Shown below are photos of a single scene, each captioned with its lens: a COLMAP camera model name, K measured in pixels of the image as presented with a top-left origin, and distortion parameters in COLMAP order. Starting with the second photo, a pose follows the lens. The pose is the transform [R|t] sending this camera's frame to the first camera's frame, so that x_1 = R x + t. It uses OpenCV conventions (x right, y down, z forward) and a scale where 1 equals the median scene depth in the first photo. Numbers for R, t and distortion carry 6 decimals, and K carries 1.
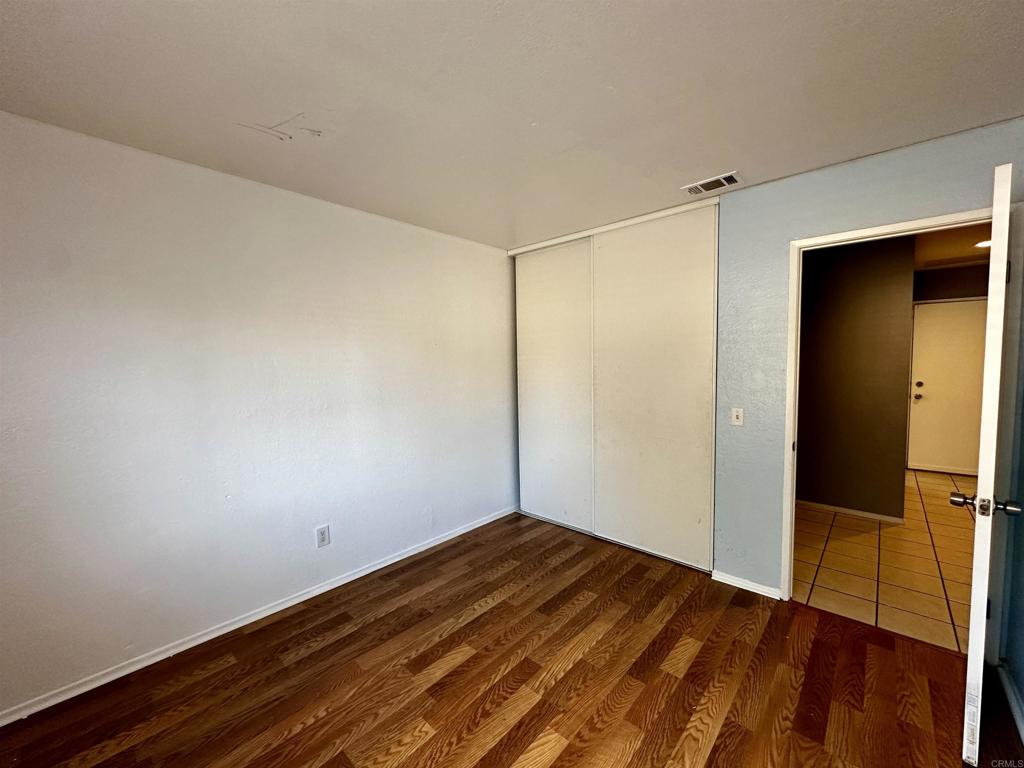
lens RADIAL K [[411.3, 0, 512.0], [0, 411.3, 384.0], [0, 0, 1]] dist [-0.001470, -0.000223]
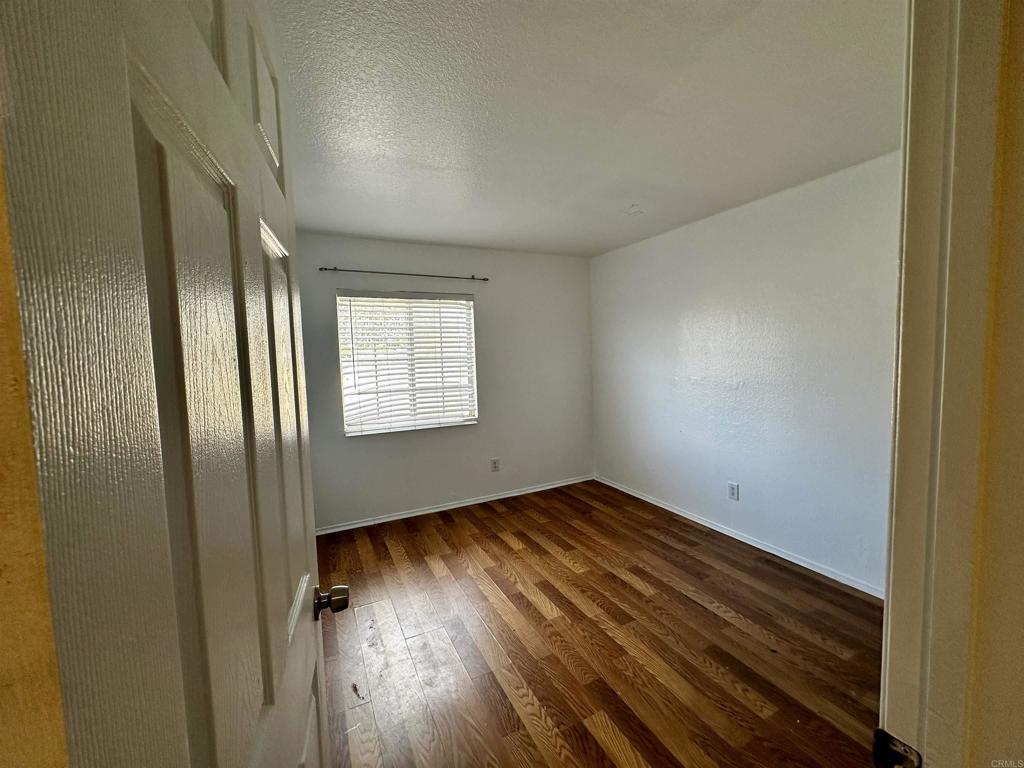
lens RADIAL K [[411.3, 0, 512.0], [0, 411.3, 384.0], [0, 0, 1]] dist [-0.001470, -0.000223]
pose [[-0.363454, 0.089704, -0.927284, 1.092515], [-0.021879, 0.994257, 0.104759, -0.067923], [0.931355, 0.058363, -0.359404, 1.027140]]
